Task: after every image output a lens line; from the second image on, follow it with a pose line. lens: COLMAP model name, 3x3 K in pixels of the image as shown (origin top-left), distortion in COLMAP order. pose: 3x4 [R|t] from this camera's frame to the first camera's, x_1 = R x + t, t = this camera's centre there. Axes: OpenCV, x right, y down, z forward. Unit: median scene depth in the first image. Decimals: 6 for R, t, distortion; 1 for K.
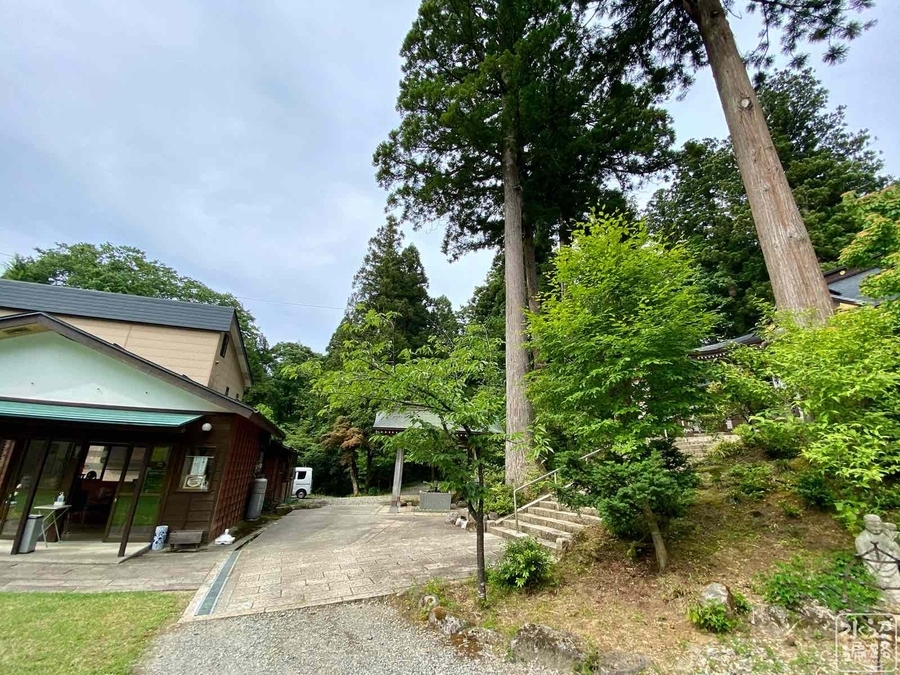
lens RADIAL K [[362.6, 0, 450.0], [0, 362.6, 337.5], [0, 0, 1]] dist [-0.000435, -0.000103]
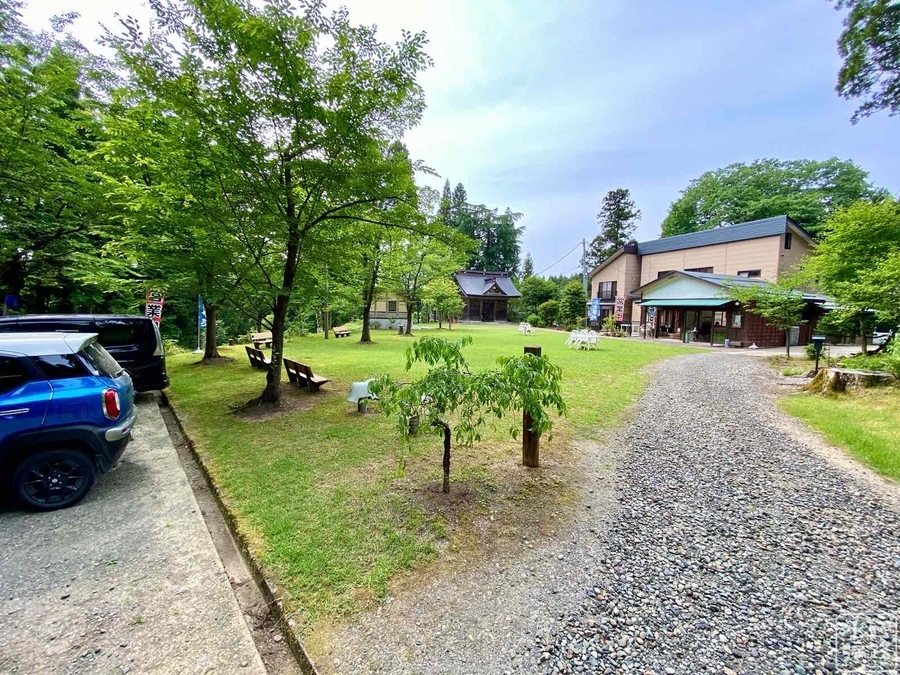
lens RADIAL K [[362.6, 0, 450.0], [0, 362.6, 337.5], [0, 0, 1]] dist [-0.000435, -0.000103]
pose [[0.079403, 0.047178, -0.995726, 1.631863], [0.320512, 0.944631, 0.070316, -0.333735], [0.943911, -0.324725, 0.059885, -1.055930]]
